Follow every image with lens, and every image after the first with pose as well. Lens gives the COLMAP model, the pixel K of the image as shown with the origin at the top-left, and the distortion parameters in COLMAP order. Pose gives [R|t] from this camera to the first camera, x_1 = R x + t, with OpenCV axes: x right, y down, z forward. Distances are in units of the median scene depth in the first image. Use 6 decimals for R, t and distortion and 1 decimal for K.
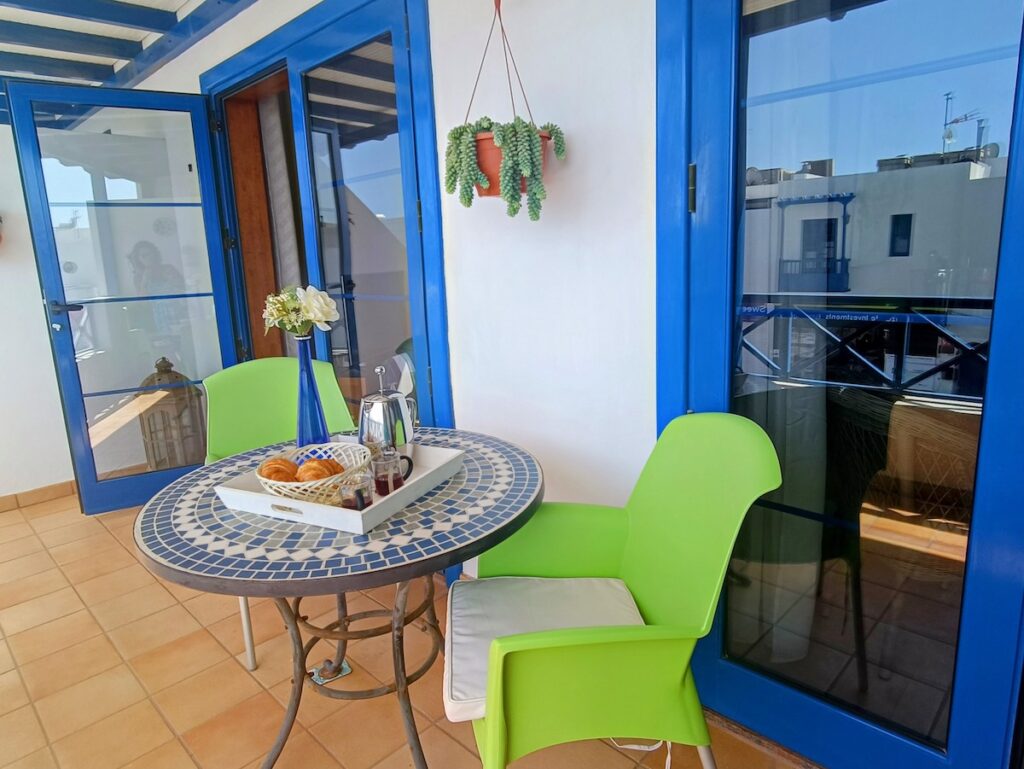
lens RADIAL K [[635.3, 0, 517.9], [0, 635.3, 368.9], [0, 0, 1]] dist [-0.007043, 0.001956]
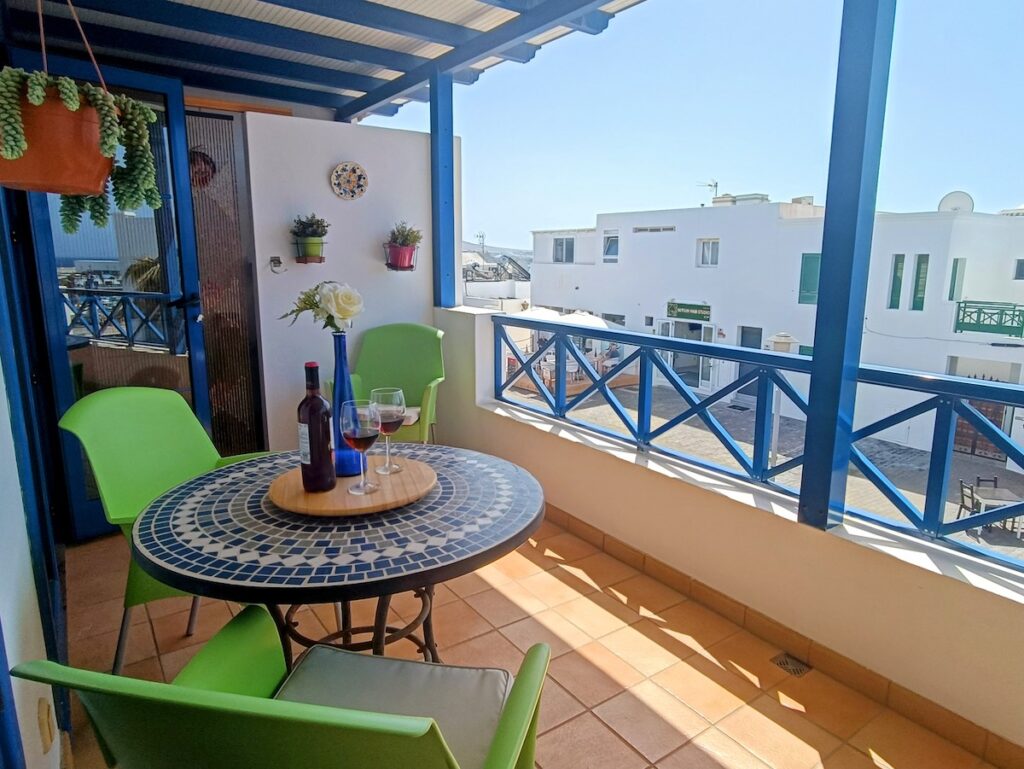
lens RADIAL K [[636.4, 0, 522.7], [0, 636.4, 378.8], [0, 0, 1]] dist [-0.012069, 0.002059]
pose [[-0.984878, 0.003669, 0.173209, -0.766771], [0.065371, 0.933742, 0.351928, -0.359770], [-0.160441, 0.357929, -0.919862, 1.998574]]
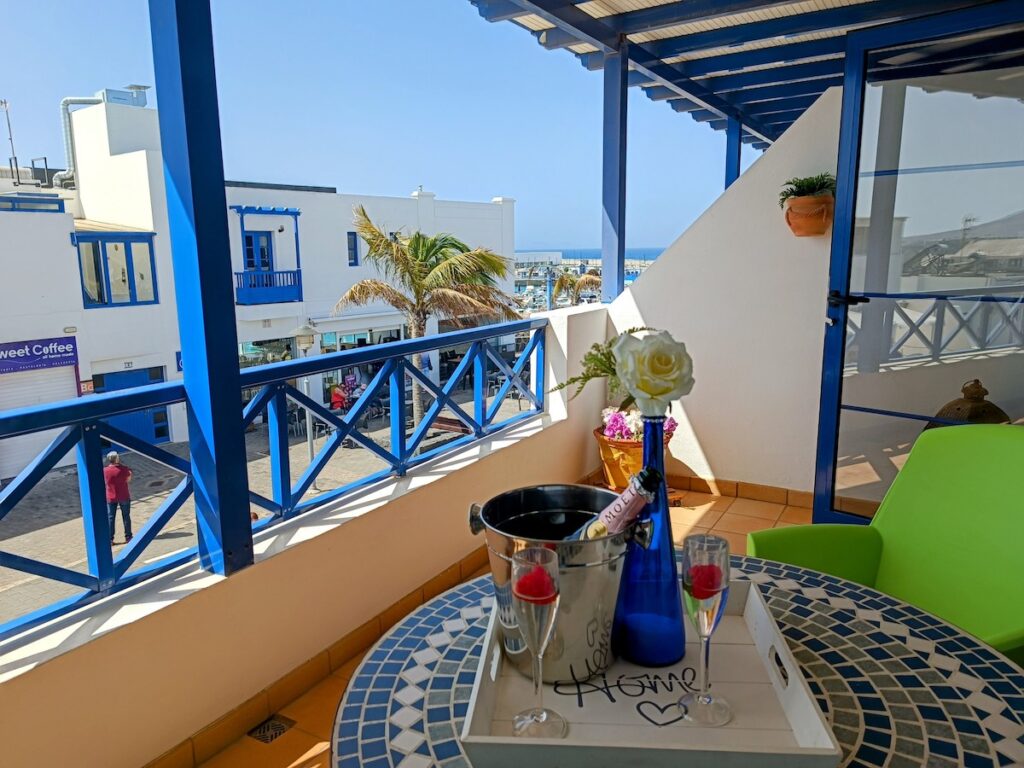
lens RADIAL K [[738.7, 0, 509.9], [0, 738.7, 384.0], [0, 0, 1]] dist [0.052701, -0.065564]
pose [[0.250442, 0.210010, -0.945079, 0.277231], [-0.172229, 0.970282, 0.169971, -0.176046], [0.952689, 0.120203, 0.279169, 0.710549]]
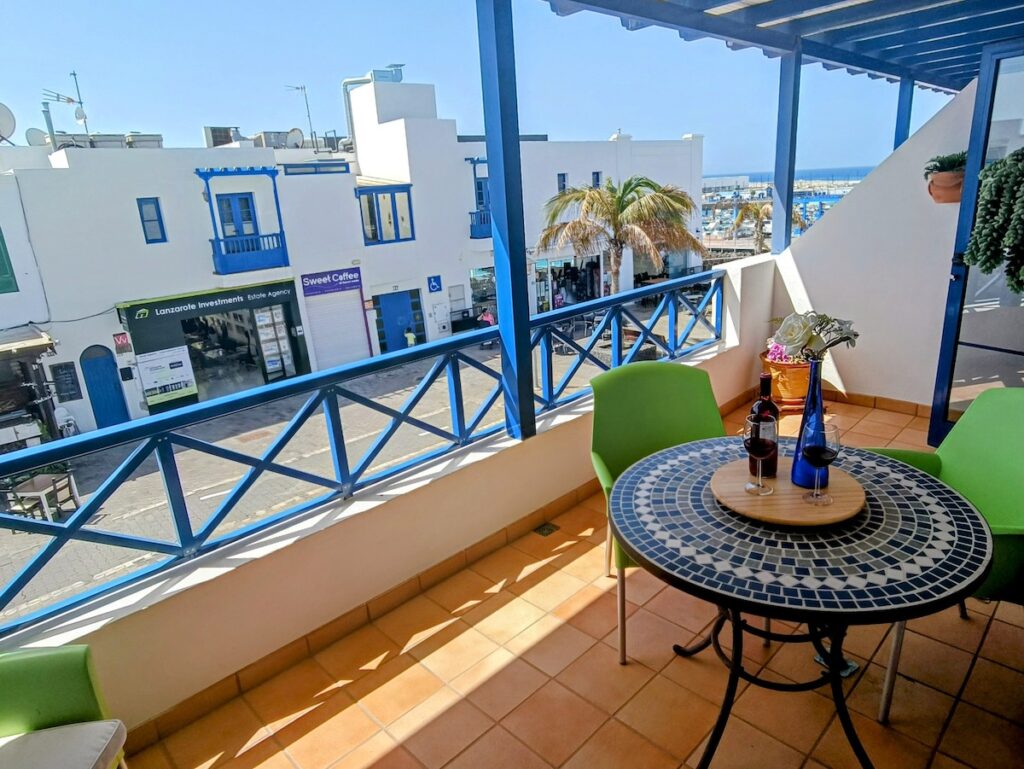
lens RADIAL K [[635.3, 0, 517.9], [0, 635.3, 368.9], [0, 0, 1]] dist [-0.007043, 0.001956]
pose [[-0.010318, 0.315962, -0.948716, 0.803669], [-0.118152, 0.941735, 0.314922, -0.372290], [0.992942, 0.115342, 0.027615, 0.531129]]
